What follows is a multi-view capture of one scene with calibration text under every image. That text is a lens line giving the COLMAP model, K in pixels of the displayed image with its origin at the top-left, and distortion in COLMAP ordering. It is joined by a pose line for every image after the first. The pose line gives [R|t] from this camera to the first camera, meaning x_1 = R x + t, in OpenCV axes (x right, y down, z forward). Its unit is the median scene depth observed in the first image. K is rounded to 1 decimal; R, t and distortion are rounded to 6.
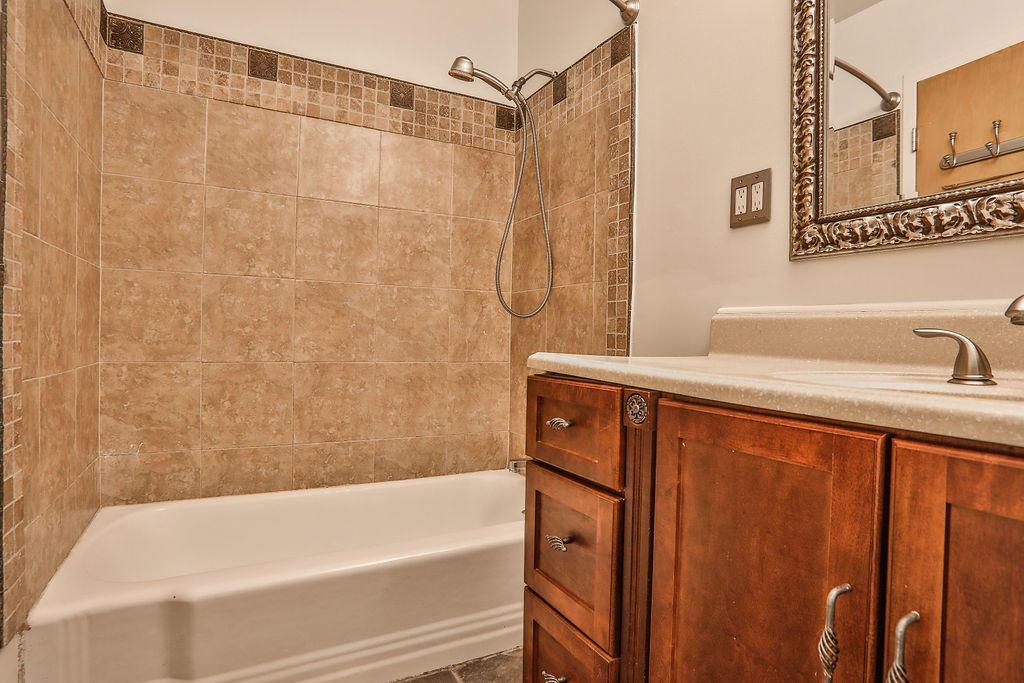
lens RADIAL K [[531.9, 0, 509.3], [0, 531.9, 345.9], [0, 0, 1]] dist [-0.076349, 0.038795]
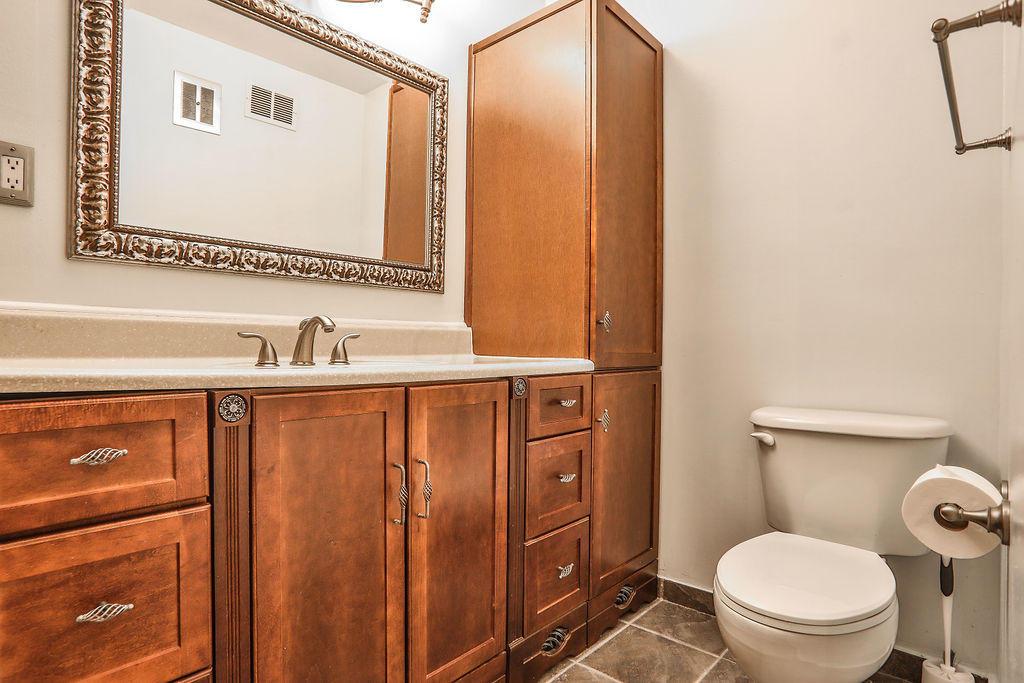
lens RADIAL K [[531.9, 0, 509.3], [0, 531.9, 345.9], [0, 0, 1]] dist [-0.076349, 0.038795]
pose [[-0.311080, -0.023171, 0.950101, -0.784816], [0.004869, 0.999651, 0.025973, -0.027176], [-0.950371, 0.012705, -0.310858, 0.662933]]
